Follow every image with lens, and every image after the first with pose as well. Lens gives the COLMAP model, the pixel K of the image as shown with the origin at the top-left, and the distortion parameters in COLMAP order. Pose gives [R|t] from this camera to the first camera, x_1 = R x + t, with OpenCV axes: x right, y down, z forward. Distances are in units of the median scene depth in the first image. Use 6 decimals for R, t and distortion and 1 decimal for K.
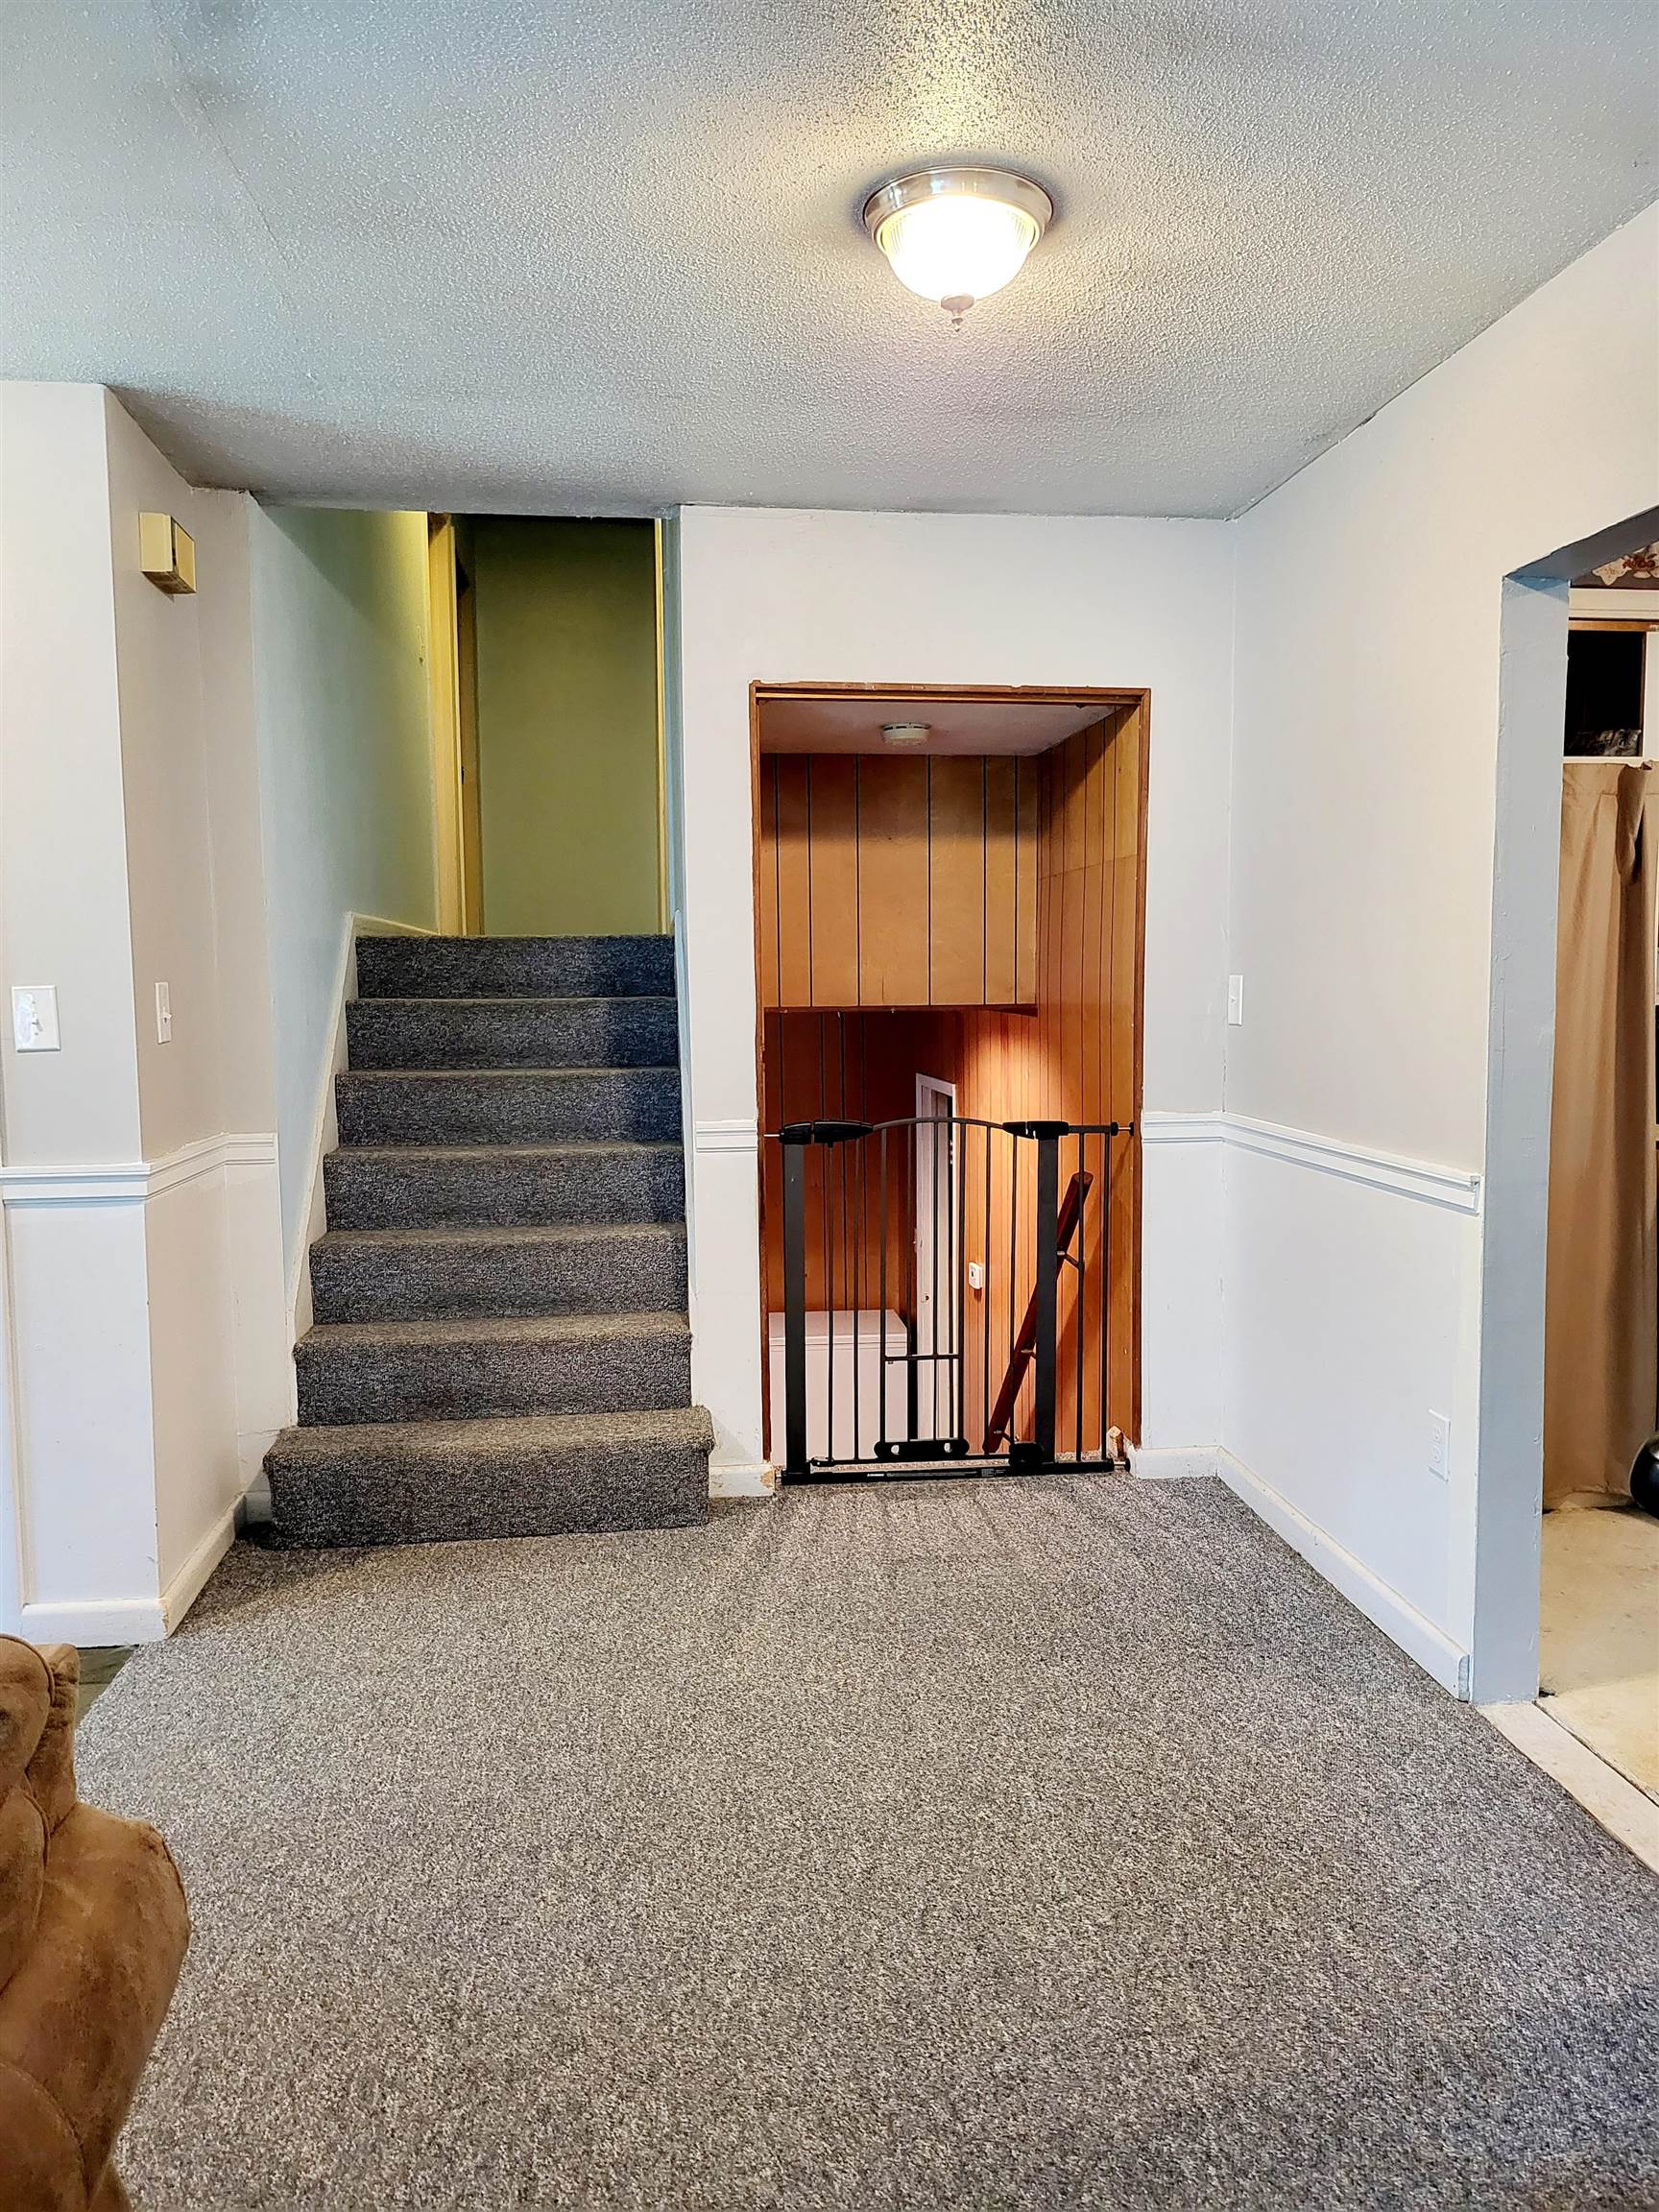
lens RADIAL K [[1553.4, 0, 832.5], [0, 1553.4, 1106.5], [0, 0, 1]] dist [0.027760, -0.028298]
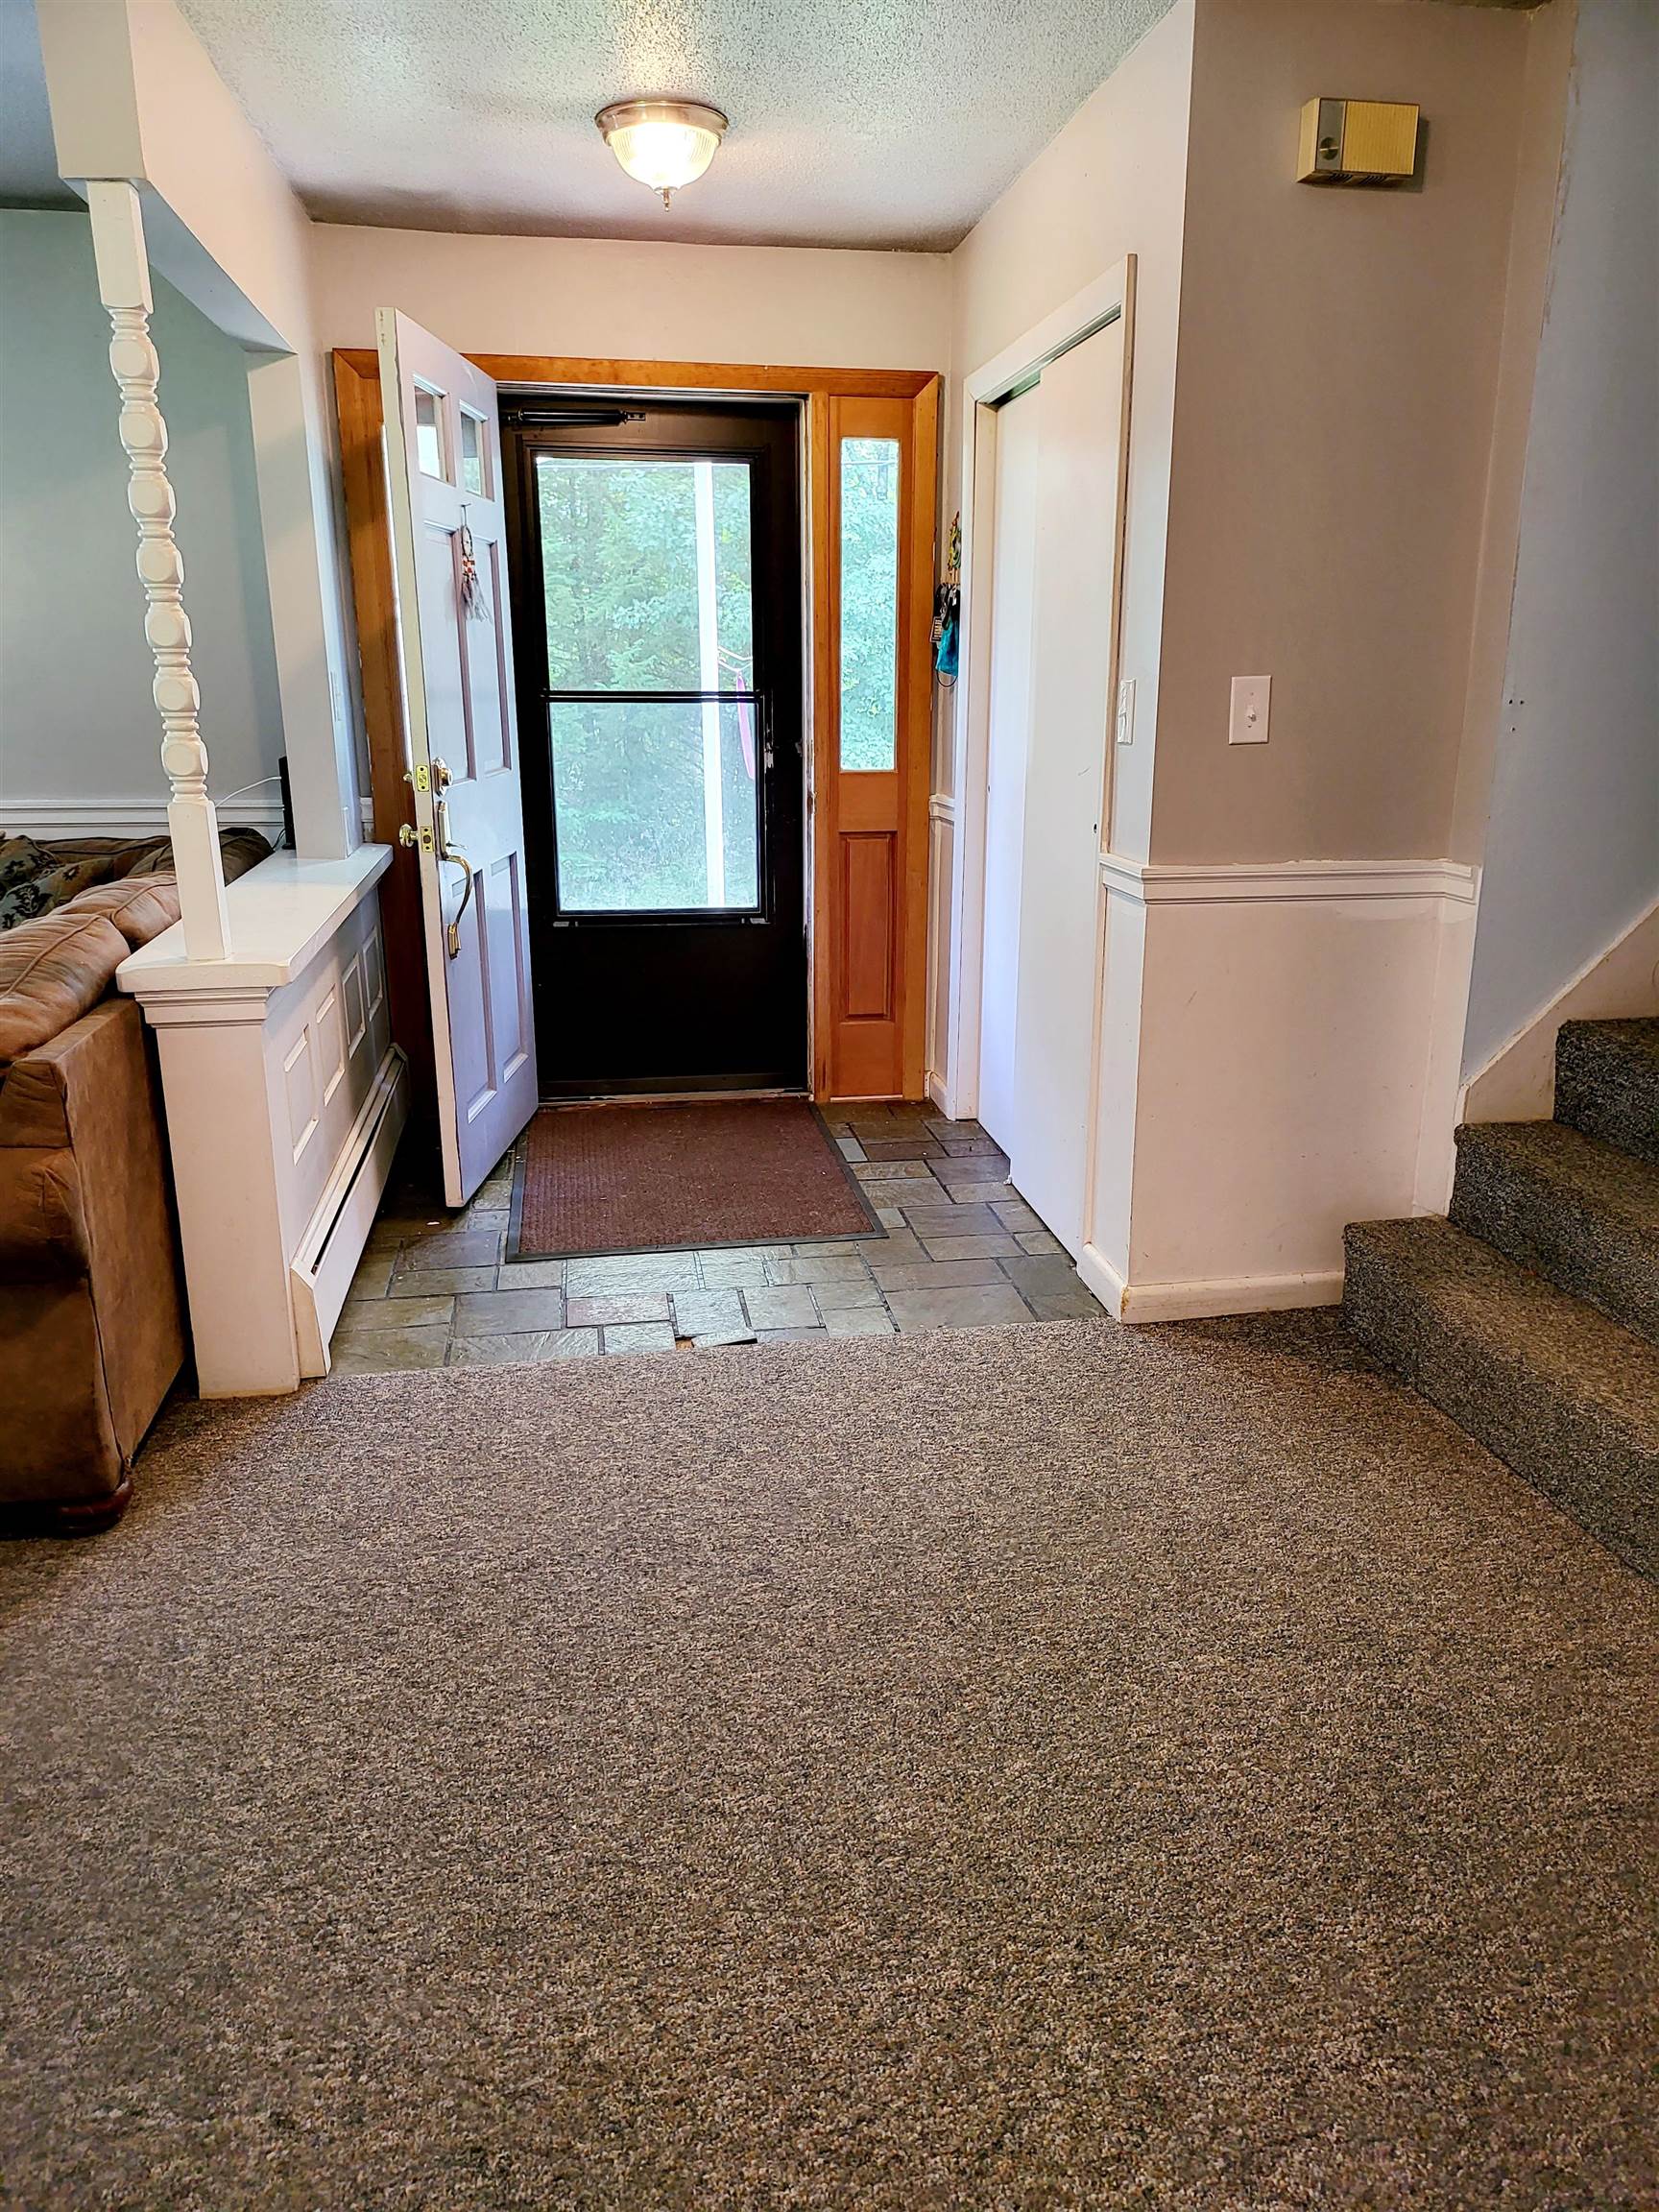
lens RADIAL K [[1553.4, 0, 833.2], [0, 1553.4, 1107.8], [0, 0, 1]] dist [0.027760, -0.028298]
pose [[0.051952, 0.282804, -0.957770, 0.454057], [-0.087331, 0.956677, 0.277744, -0.061175], [0.994824, 0.069214, 0.074399, 0.628684]]
